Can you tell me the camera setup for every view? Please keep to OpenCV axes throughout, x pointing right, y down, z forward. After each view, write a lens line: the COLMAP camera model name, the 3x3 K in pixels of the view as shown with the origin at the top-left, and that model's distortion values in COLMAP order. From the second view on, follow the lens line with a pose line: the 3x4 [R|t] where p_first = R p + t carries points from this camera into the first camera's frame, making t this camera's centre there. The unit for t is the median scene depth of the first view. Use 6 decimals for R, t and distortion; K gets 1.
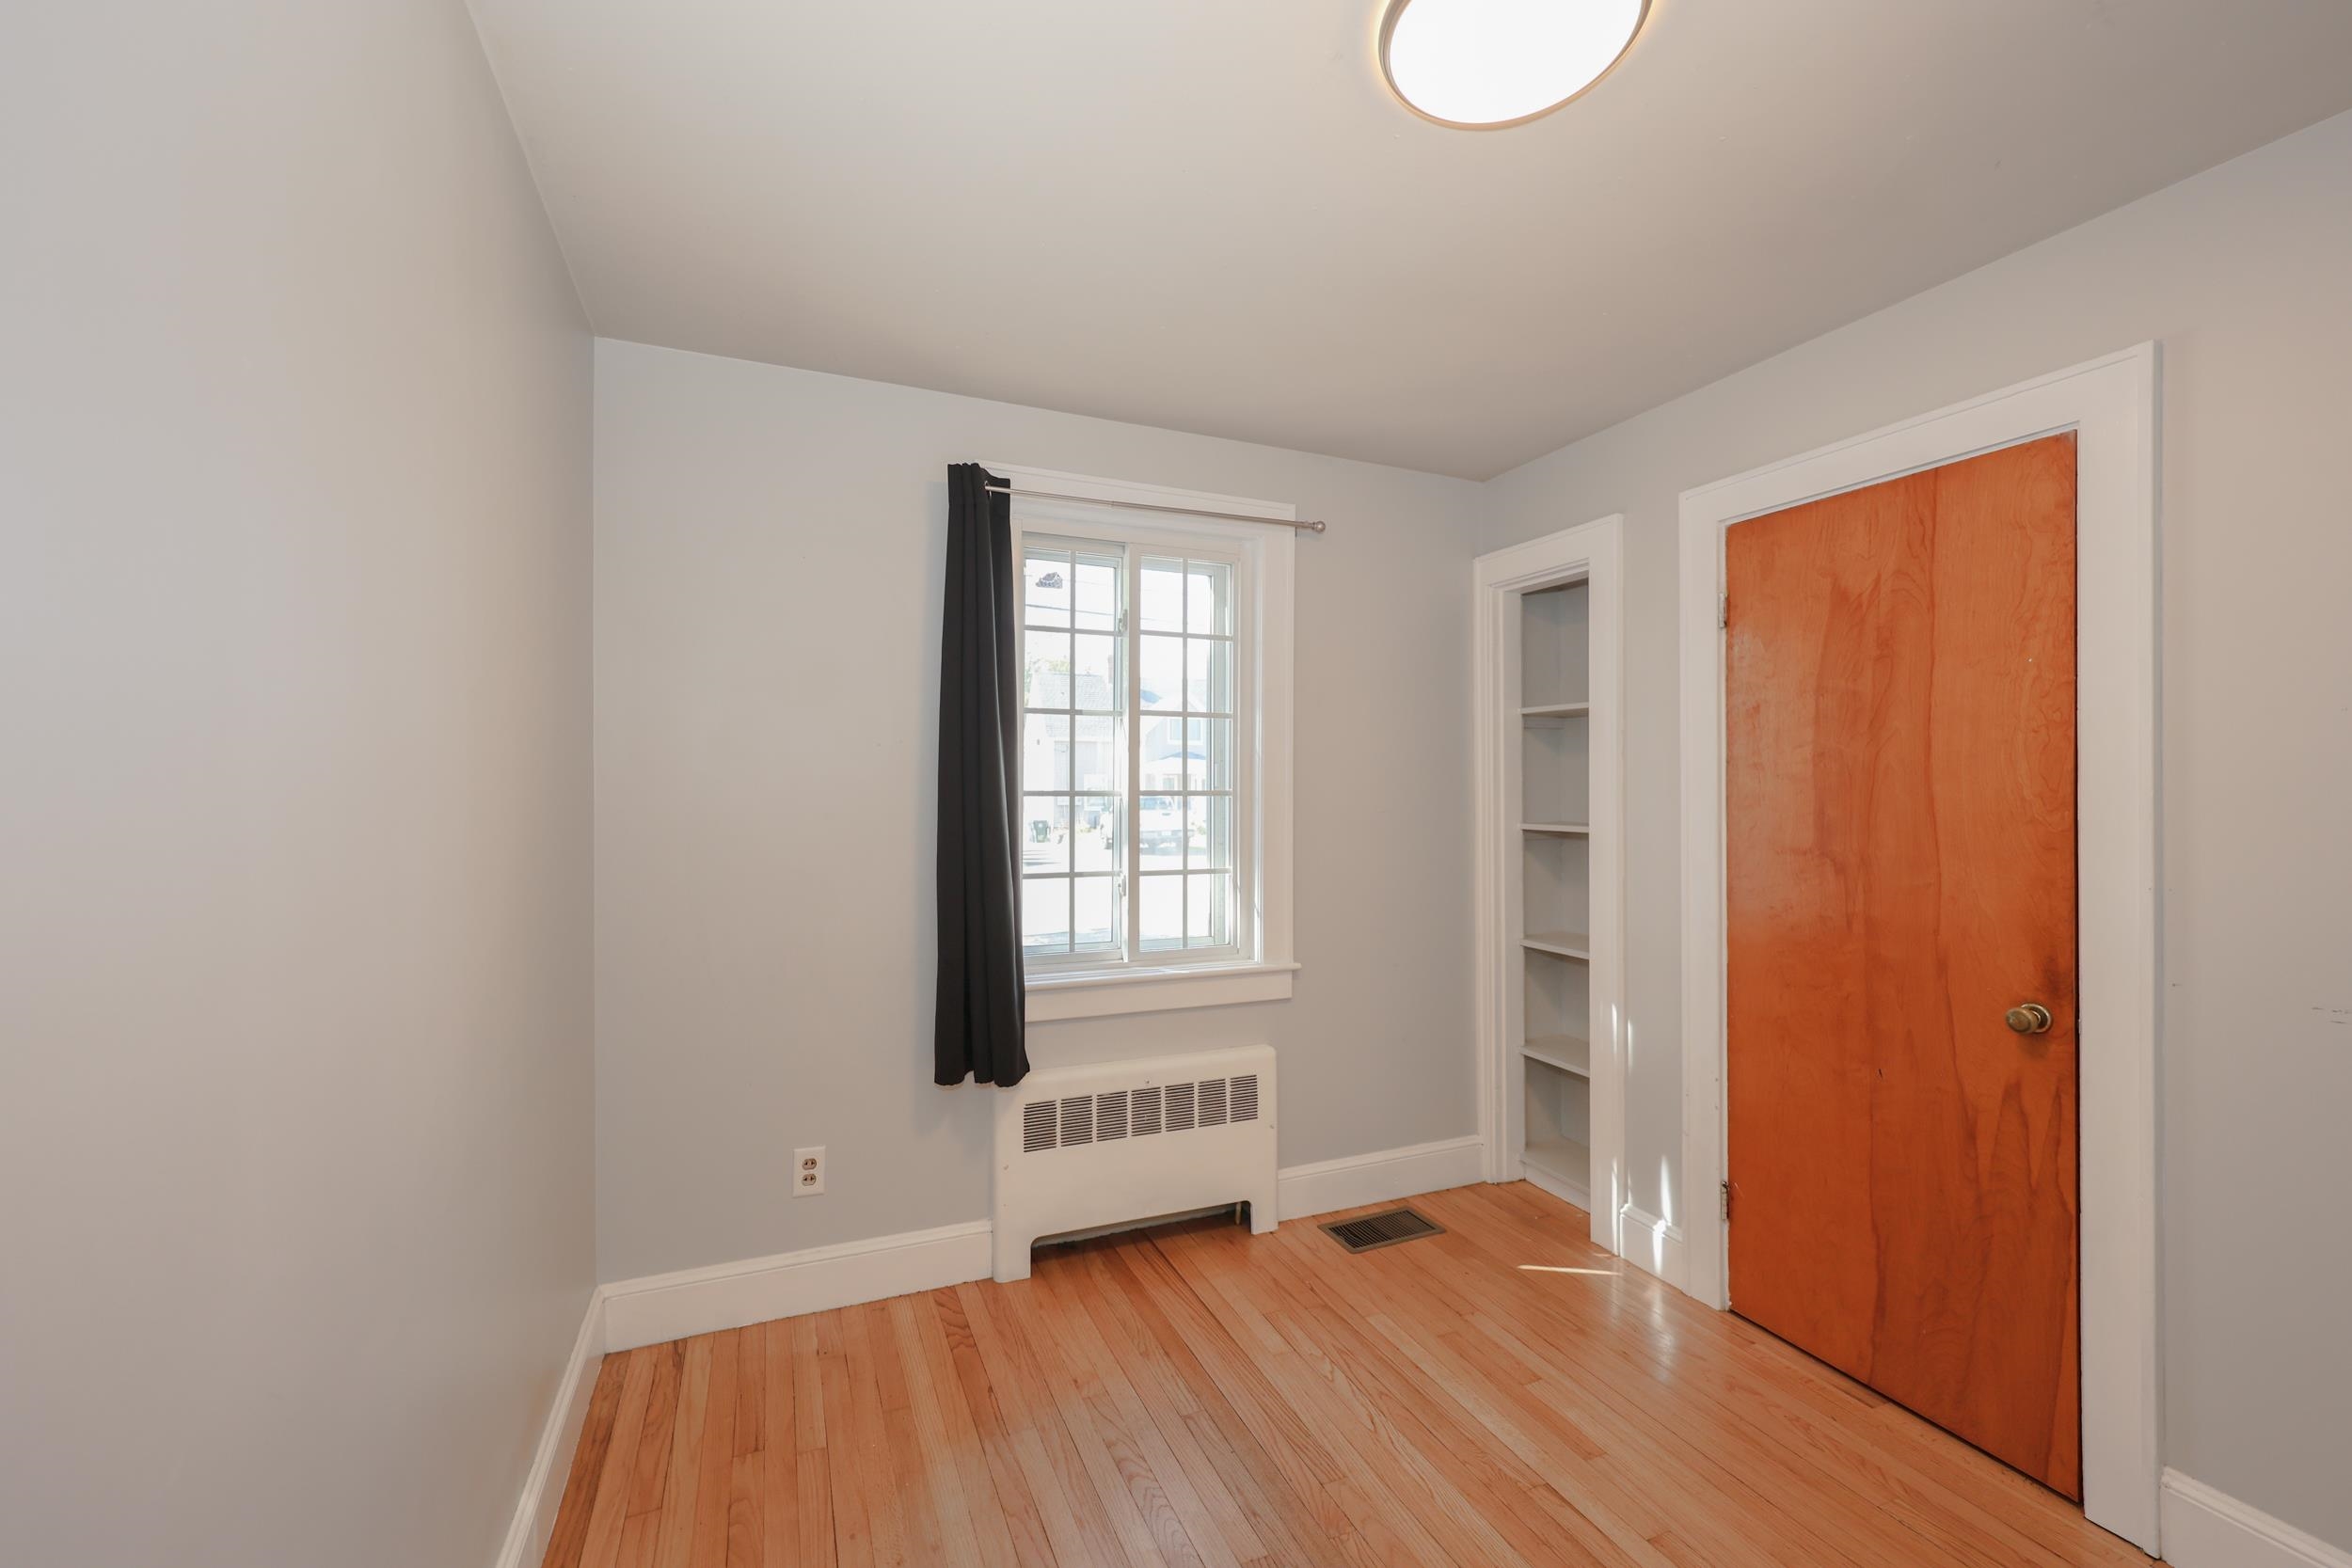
lens RADIAL K [[964.5, 0, 1176.0], [0, 964.5, 784.0], [0, 0, 1]] dist [0.001345, 0.000299]
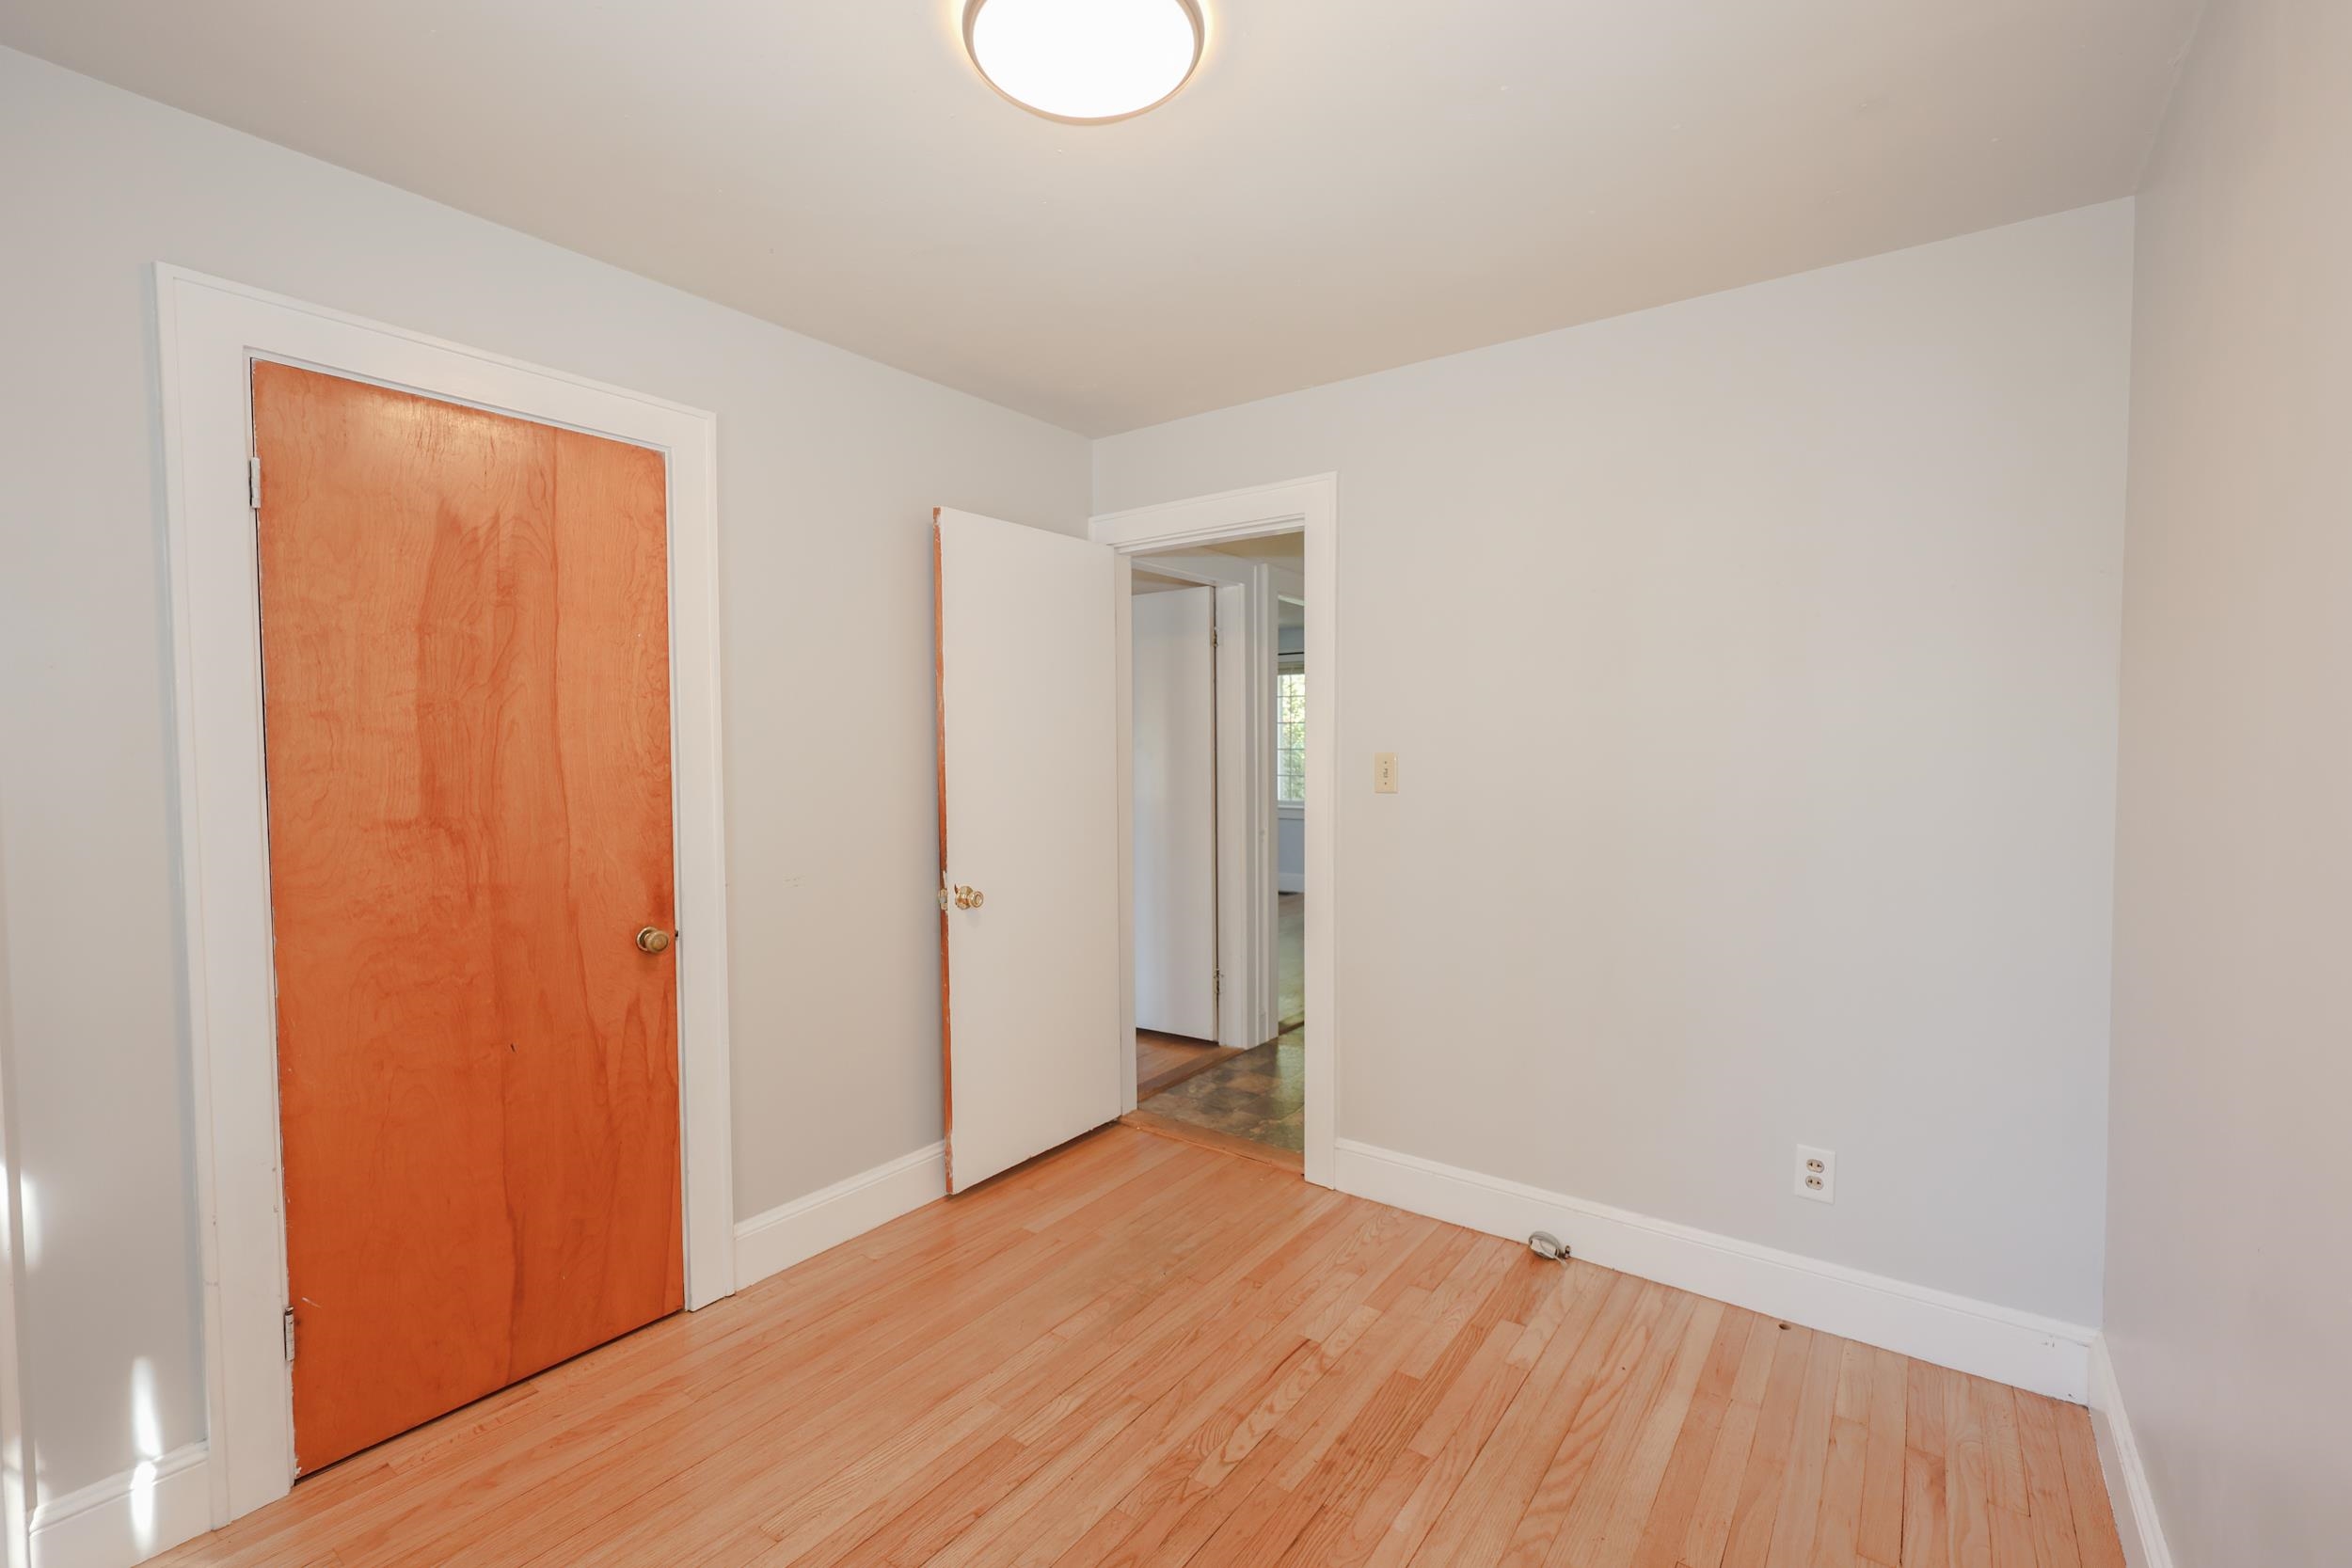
lens RADIAL K [[981.0, 0, 1169.9], [0, 981.0, 789.3], [0, 0, 1]] dist [-0.000127, -0.000063]
pose [[-0.495366, -0.032963, 0.868059, -0.390141], [0.003779, 0.999189, 0.040099, 0.010563], [-0.868676, 0.023144, -0.494839, 0.864124]]
